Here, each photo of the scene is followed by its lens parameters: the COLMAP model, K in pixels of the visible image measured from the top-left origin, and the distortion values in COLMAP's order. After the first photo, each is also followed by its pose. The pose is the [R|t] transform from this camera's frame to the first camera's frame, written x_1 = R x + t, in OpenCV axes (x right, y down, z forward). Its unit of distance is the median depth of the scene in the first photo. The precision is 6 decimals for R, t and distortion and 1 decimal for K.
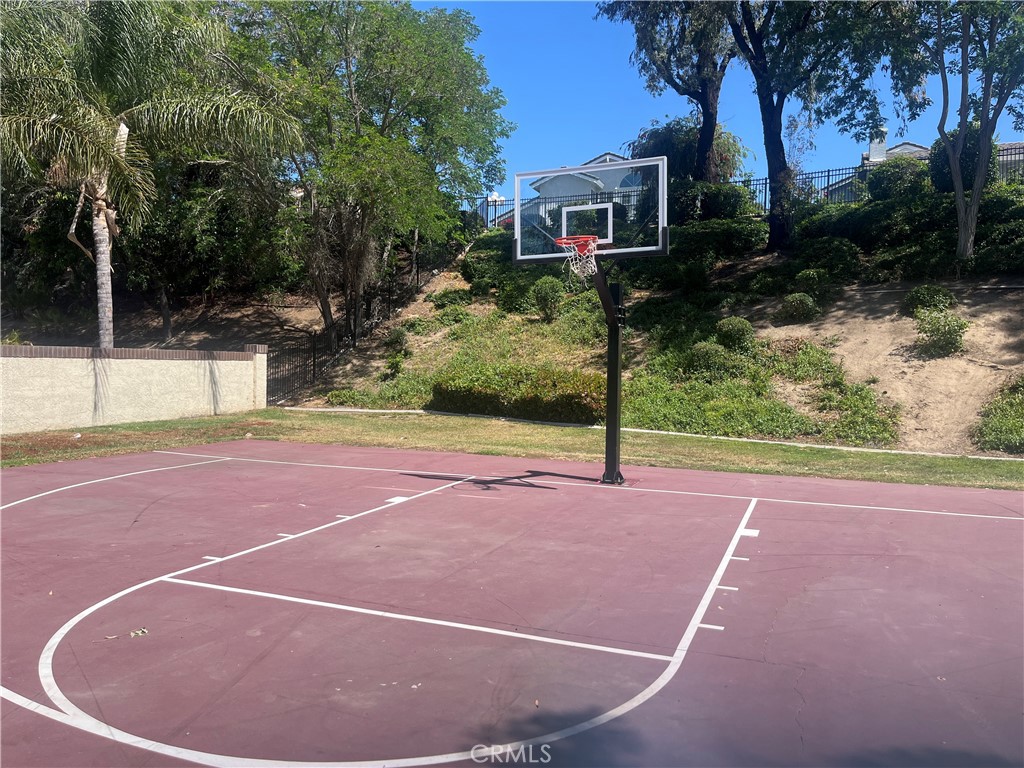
lens RADIAL K [[778.6, 0, 511.4], [0, 778.6, 381.5], [0, 0, 1]] dist [0.029685, -0.002143]
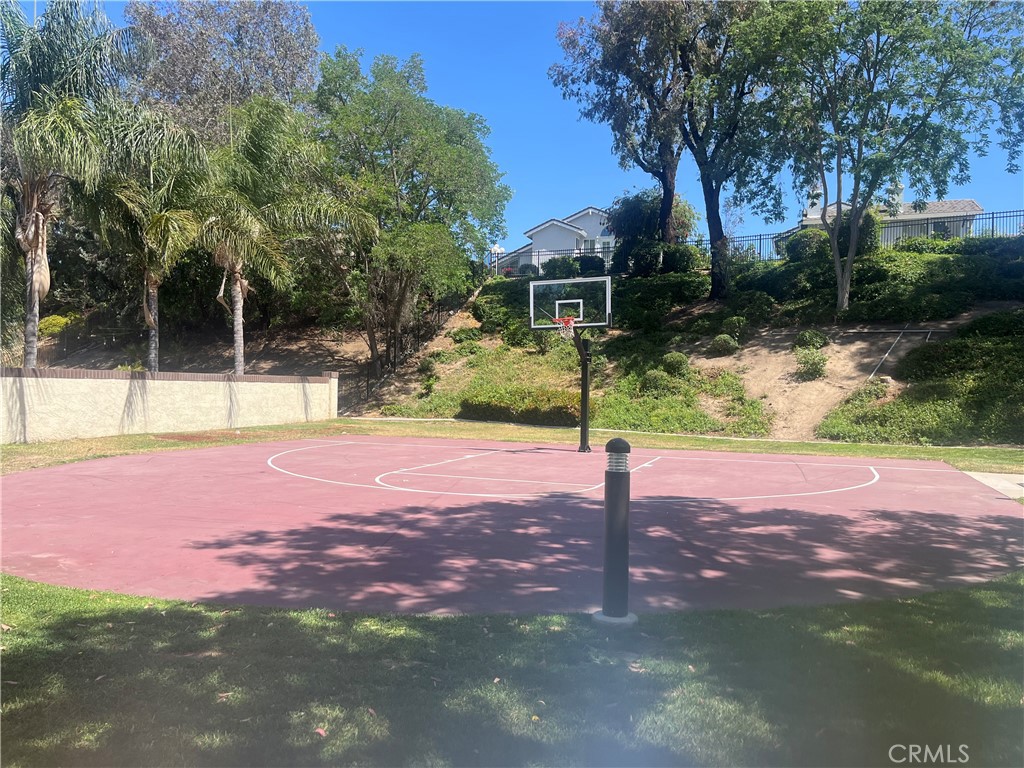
lens RADIAL K [[778.6, 0, 512.3], [0, 778.6, 385.5], [0, 0, 1]] dist [0.029685, -0.002143]
pose [[0.999870, -0.000627, 0.016083, -0.028546], [0.001022, 0.999697, -0.024577, 0.010621], [-0.016063, 0.024590, 0.999569, -0.353176]]
